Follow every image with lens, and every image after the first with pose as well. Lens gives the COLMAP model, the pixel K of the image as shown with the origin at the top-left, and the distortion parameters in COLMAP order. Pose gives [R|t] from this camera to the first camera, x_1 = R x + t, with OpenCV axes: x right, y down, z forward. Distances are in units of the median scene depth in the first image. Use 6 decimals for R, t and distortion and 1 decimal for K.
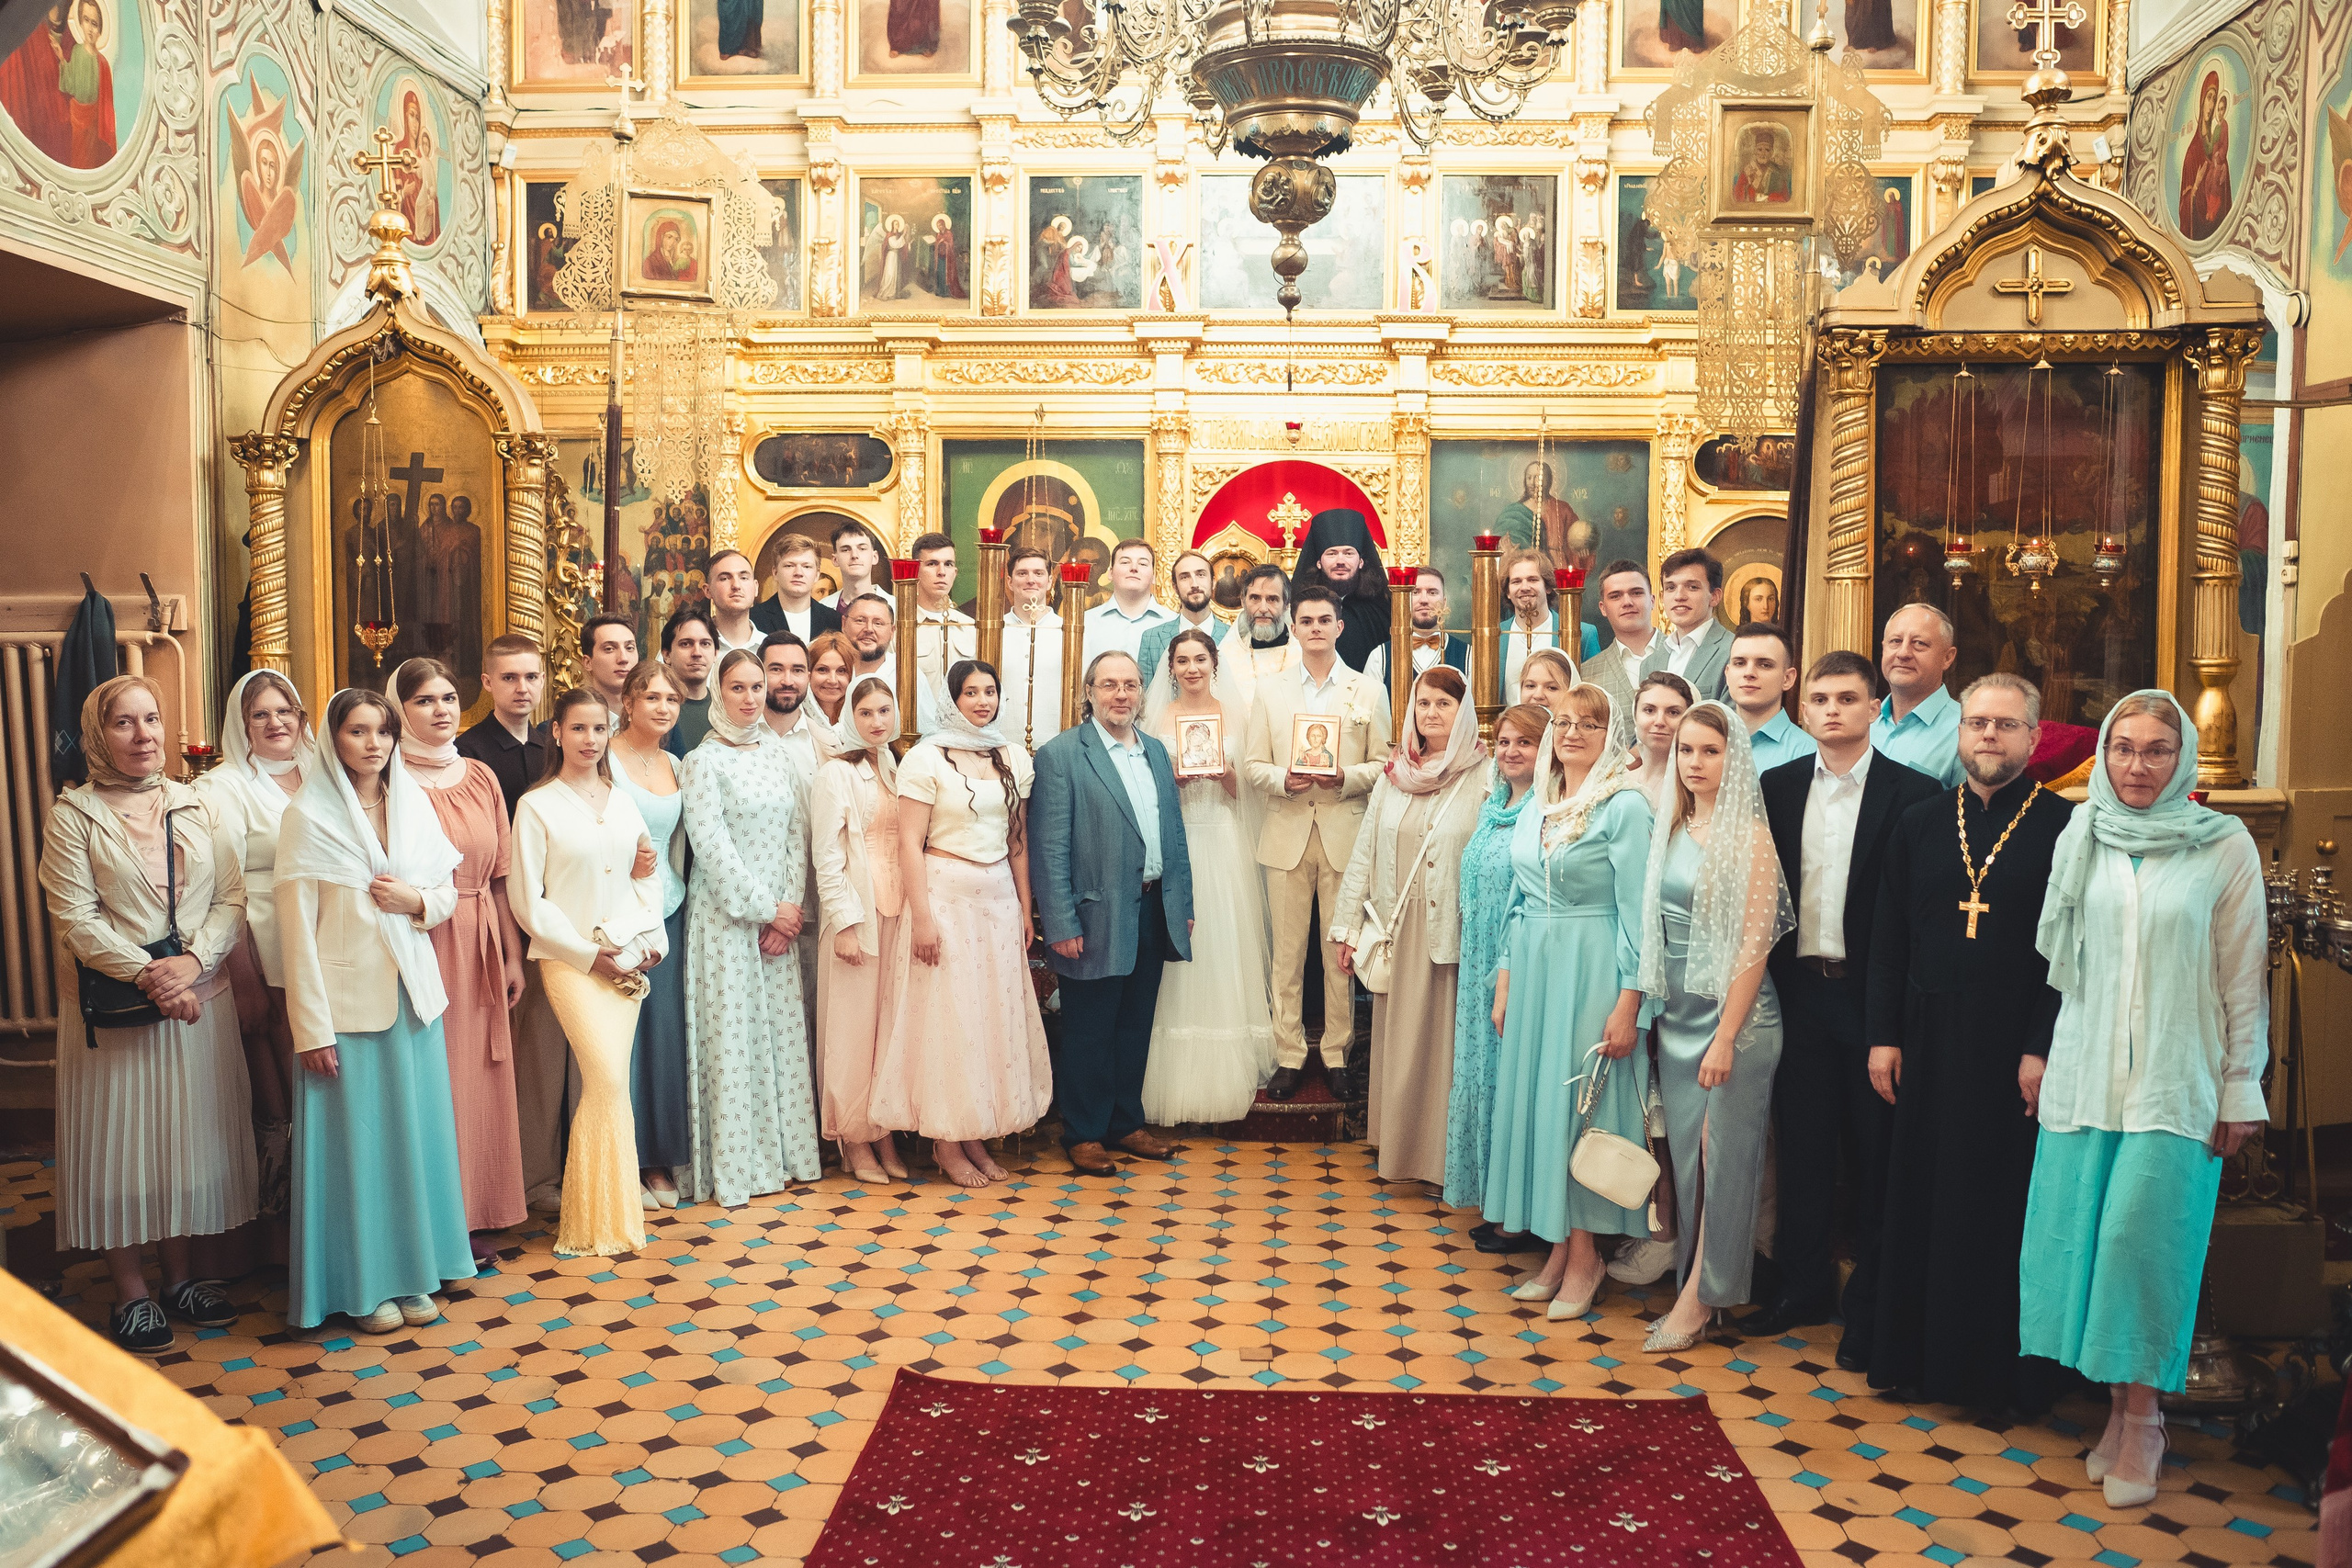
lens RADIAL K [[1928.4, 0, 1188.5], [0, 1928.4, 781.3], [0, 0, 1]] dist [-0.071876, 0.057932]
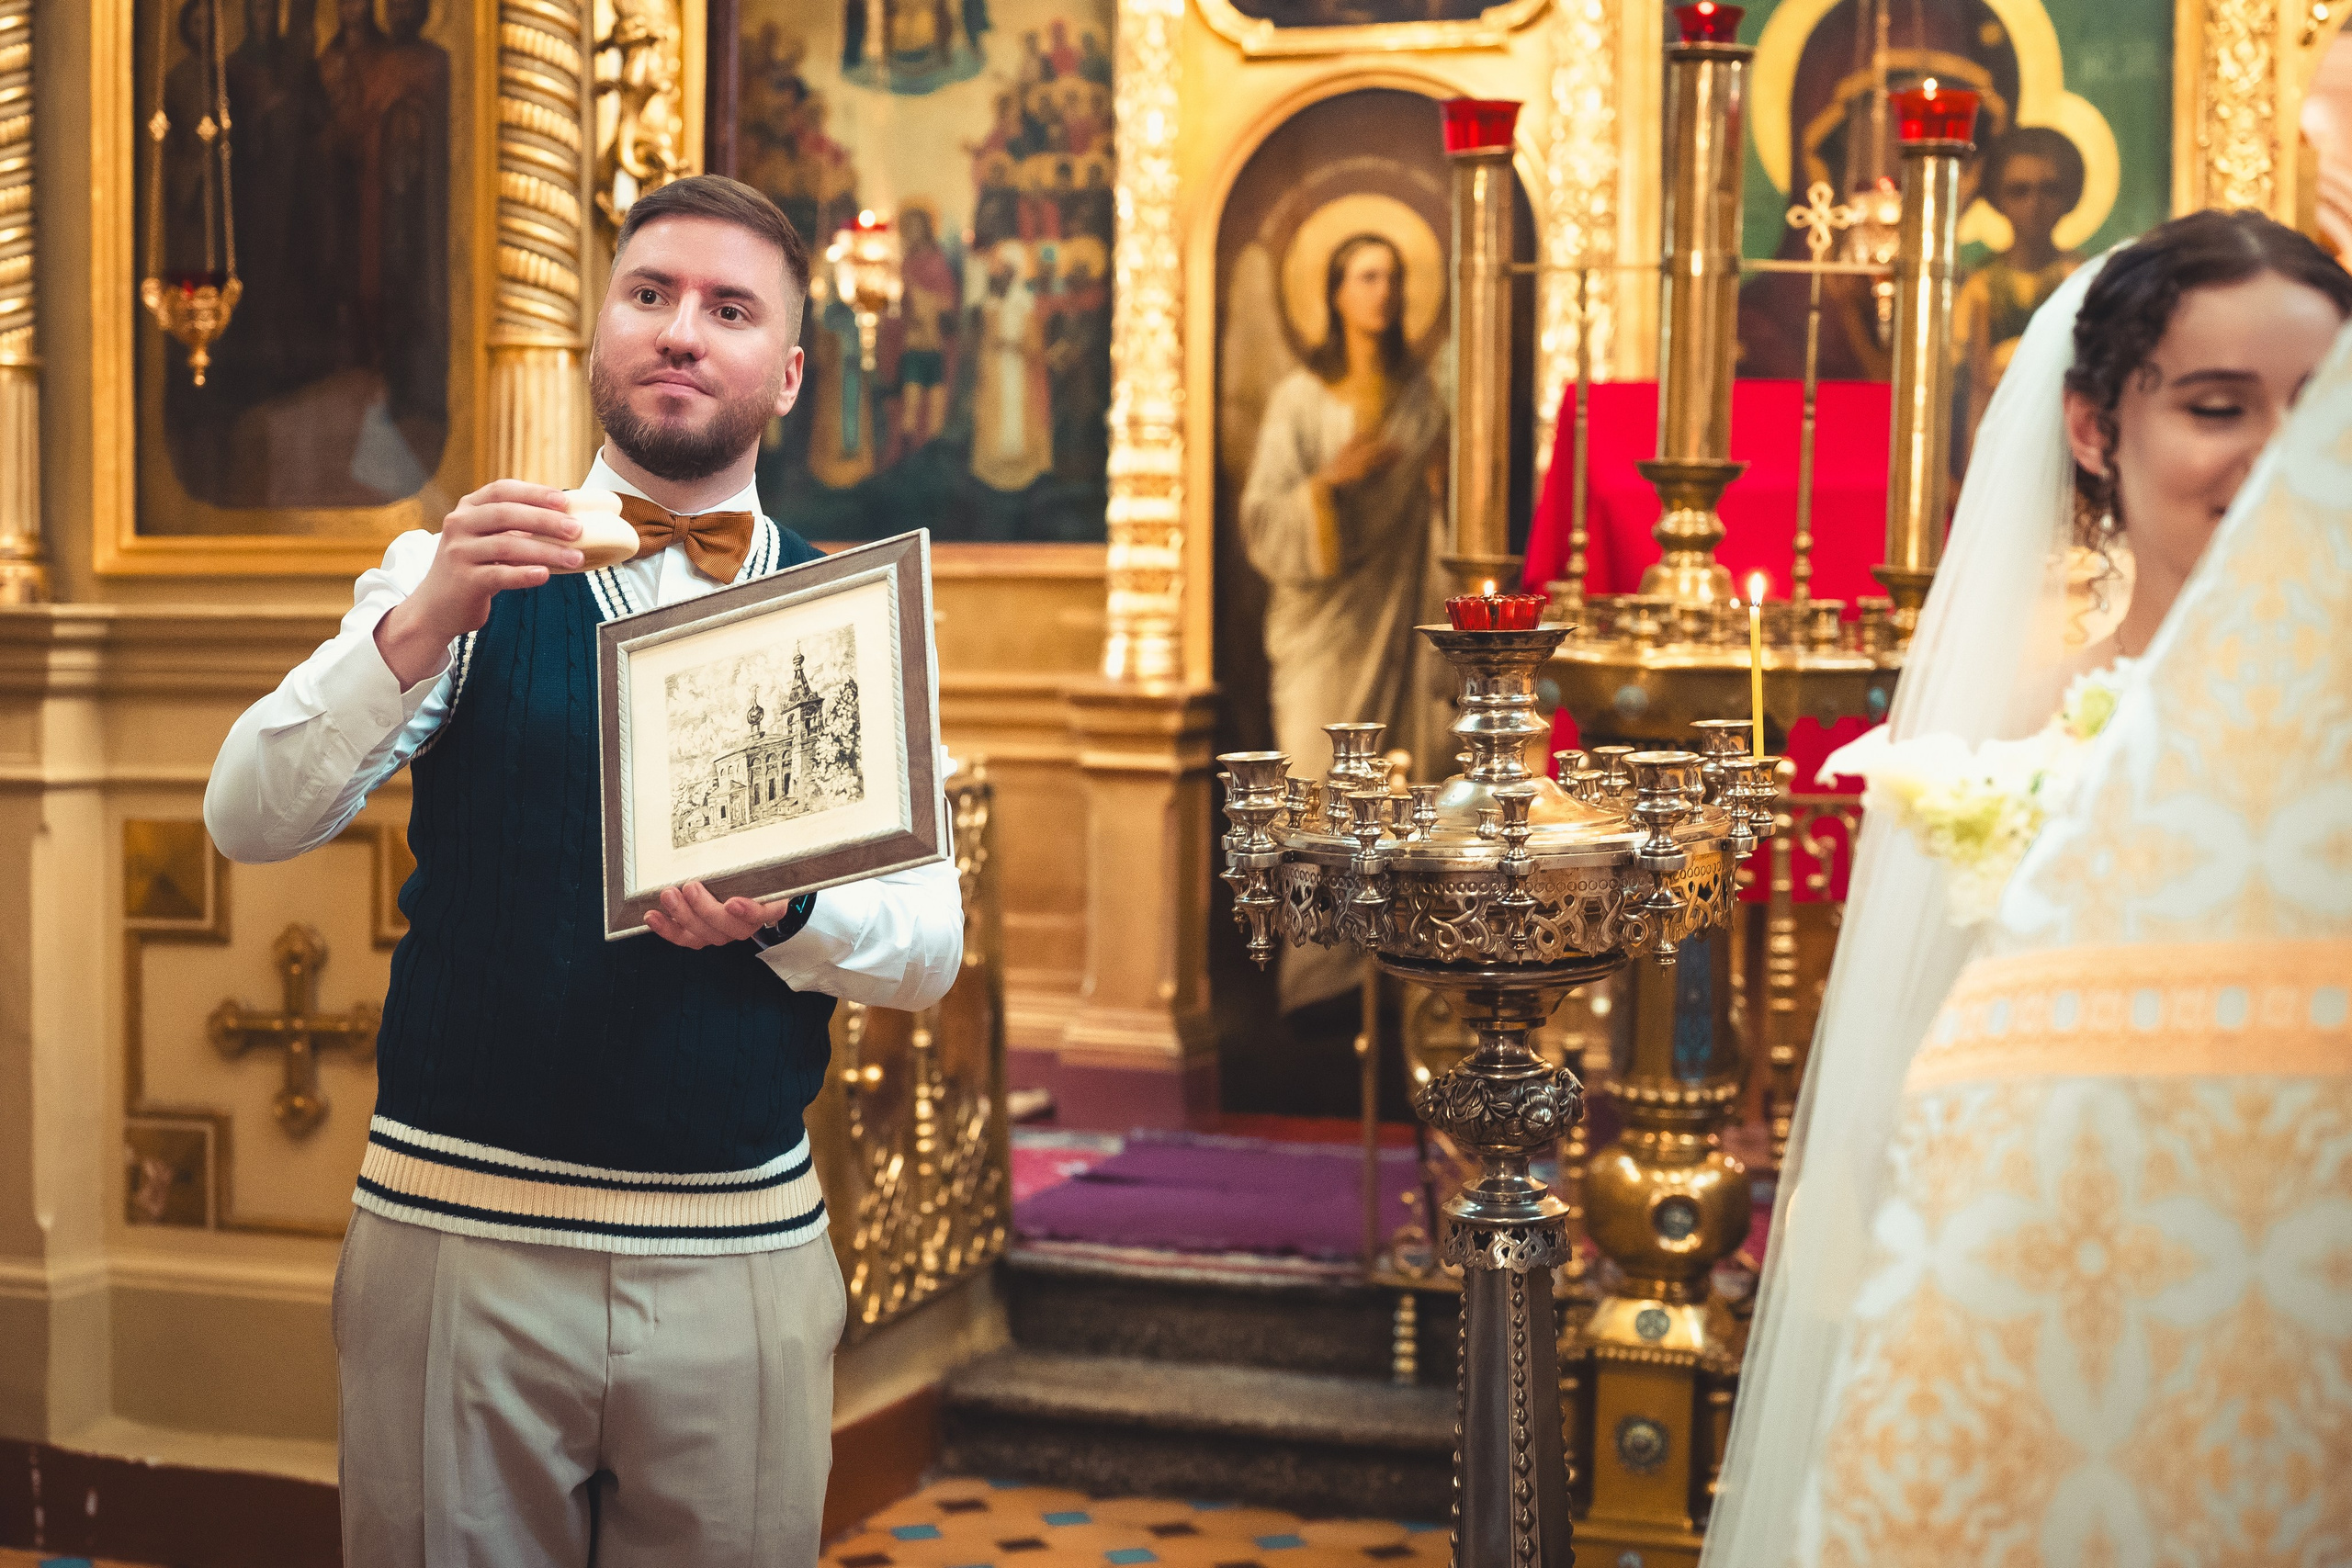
lens RADIAL K [[3863.2, 0, 1024.3], [0, 3863.2, 780.8], [0, 0, 1]] dist [-0.028176, -0.123416]
pose [[0.943223, 0.014705, -0.331834, 0.019636], [-0.021461, 0.999630, -0.016706, 0.028837], [0.331466, 0.022879, 0.943190, 0.211509]]
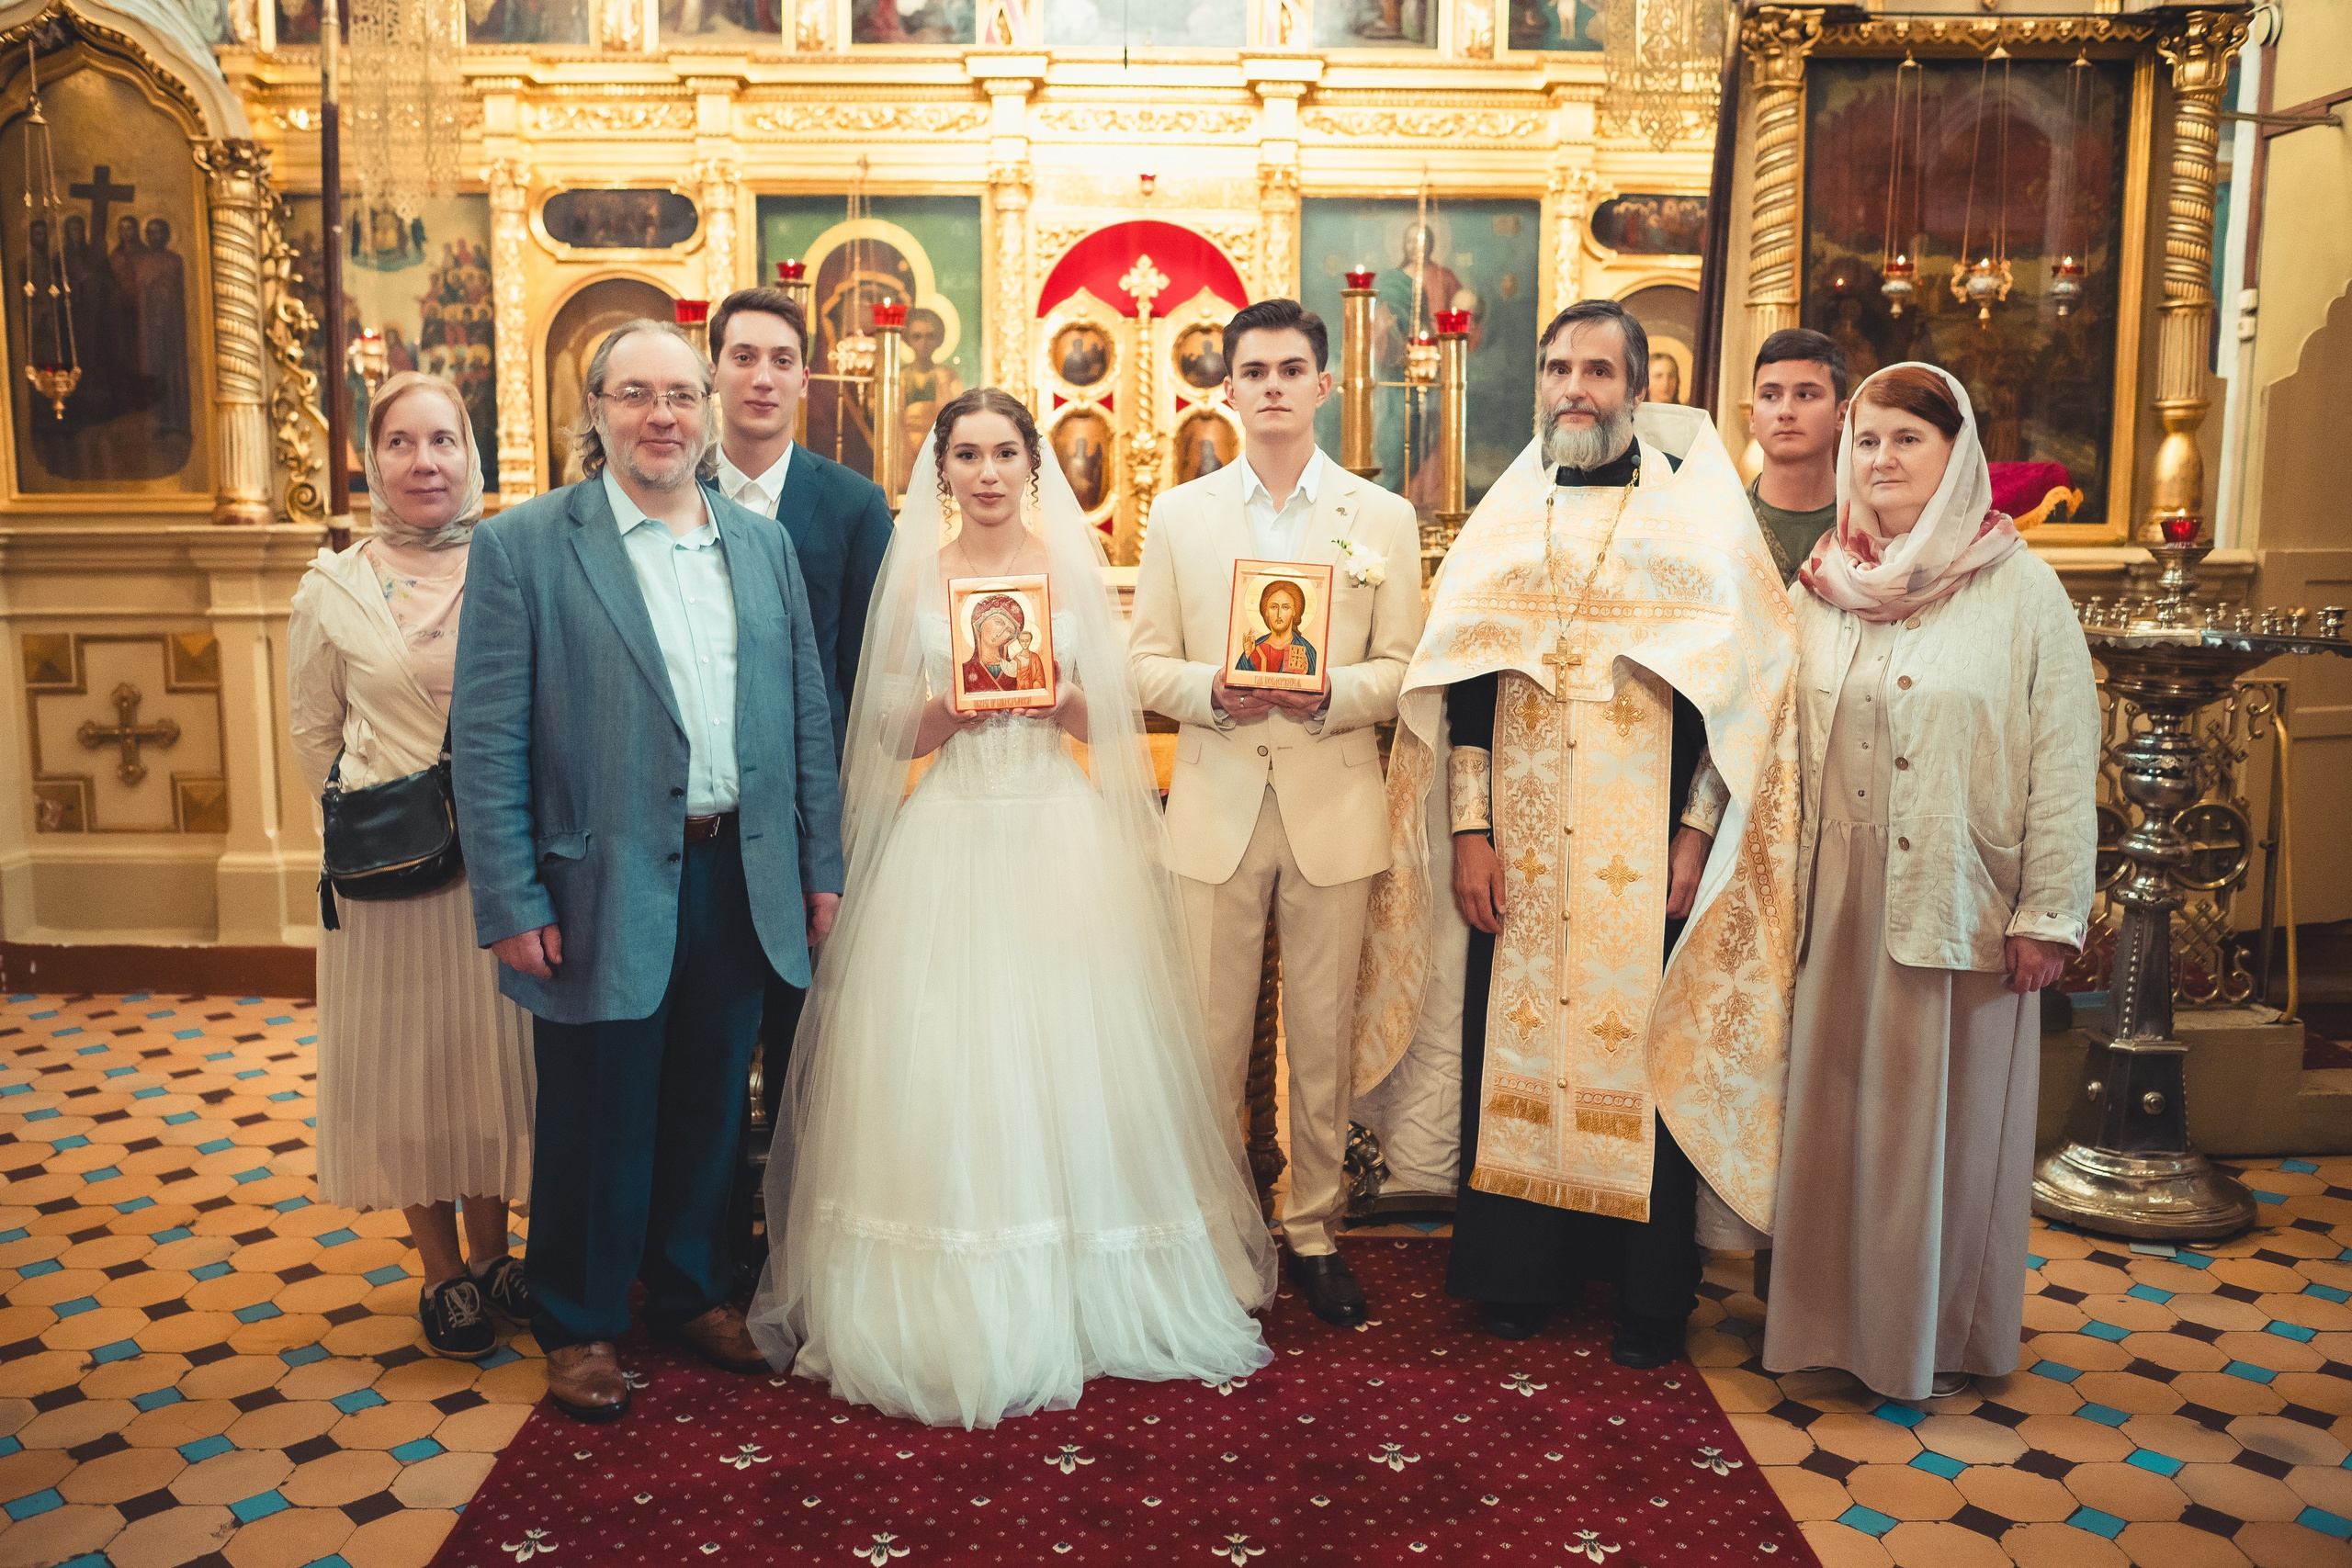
lens RADIAL K [[1926.1, 0, 1176.6], [0, 1926.1, 780.1], [0, 0, 1]] dist [-0.069176, 0.058179]
pose [[0.998485, -0.008213, 0.054403, 0.018565], [0.004262, 0.997371, 0.072334, 0.032667], [-0.054854, -0.071993, 0.995896, 0.098046]]
